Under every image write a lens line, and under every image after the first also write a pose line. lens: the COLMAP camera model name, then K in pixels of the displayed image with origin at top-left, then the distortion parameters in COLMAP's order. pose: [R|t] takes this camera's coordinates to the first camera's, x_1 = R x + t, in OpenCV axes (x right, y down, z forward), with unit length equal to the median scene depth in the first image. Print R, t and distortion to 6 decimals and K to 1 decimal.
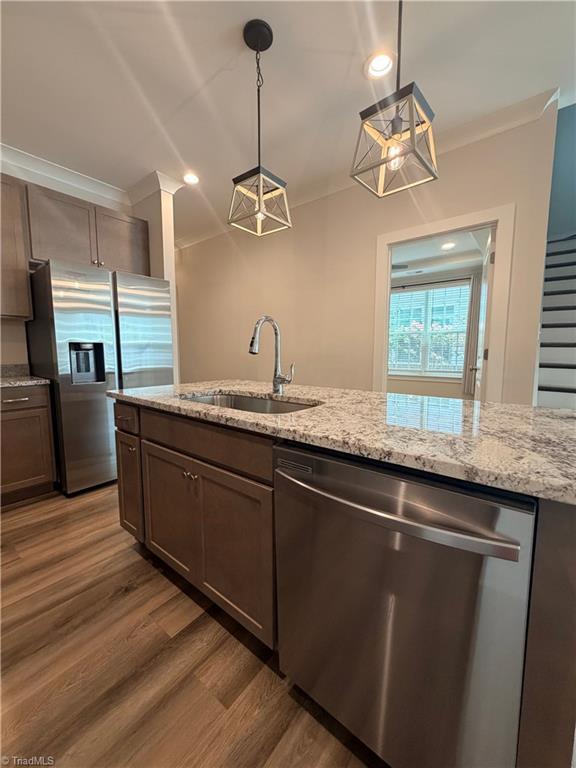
lens RADIAL K [[305.9, 0, 288.5], [0, 305.9, 381.3], [0, 0, 1]] dist [0.000291, 0.000046]
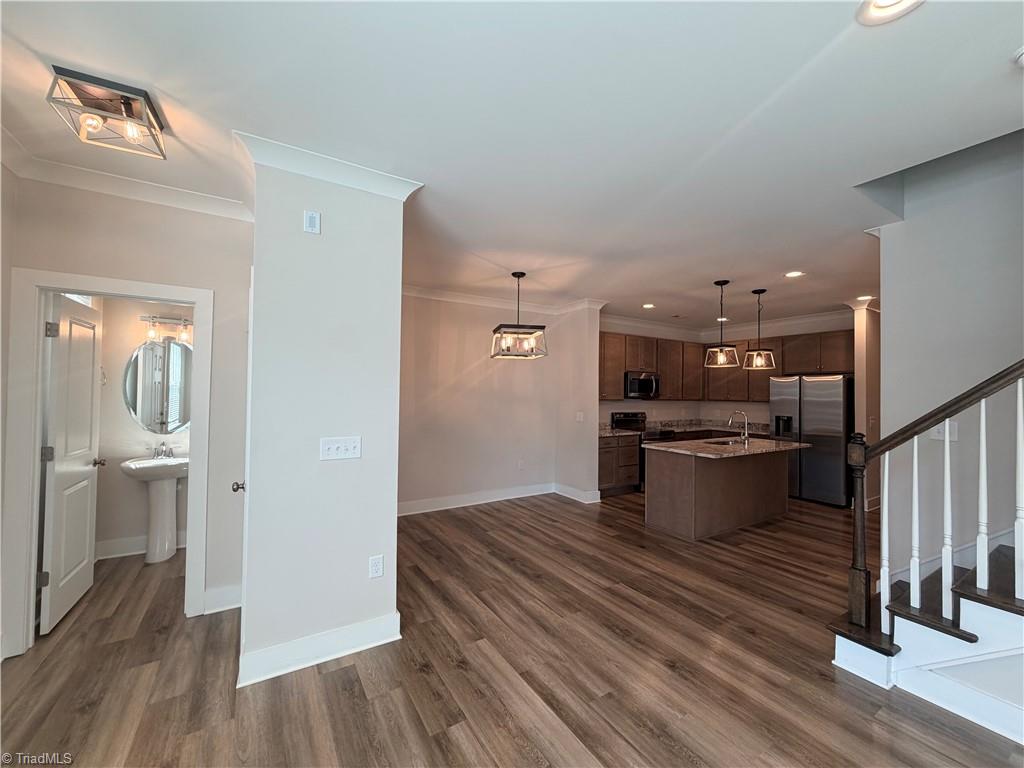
lens RADIAL K [[407.9, 0, 508.2], [0, 407.9, 383.8], [0, 0, 1]] dist [0.000291, 0.000046]
pose [[-0.341453, -0.022842, -0.939621, 2.515210], [-0.108412, 0.993989, 0.015233, -0.192444], [0.933626, 0.107067, -0.341877, 0.256920]]
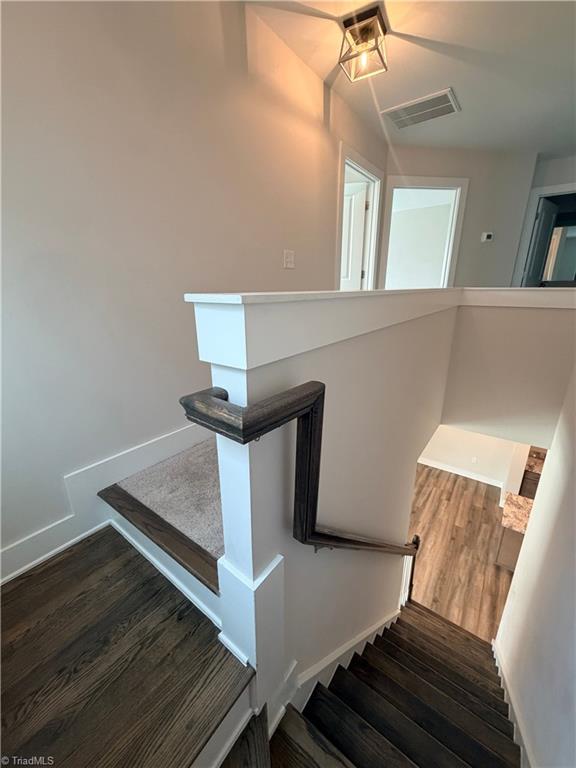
lens RADIAL K [[305.9, 0, 288.5], [0, 305.9, 381.3], [0, 0, 1]] dist [0.000291, 0.000046]
pose [[-0.999432, 0.016278, -0.029518, 1.929820], [0.003347, 0.919265, 0.393624, -1.590586], [0.033542, 0.393302, -0.918797, 1.946458]]
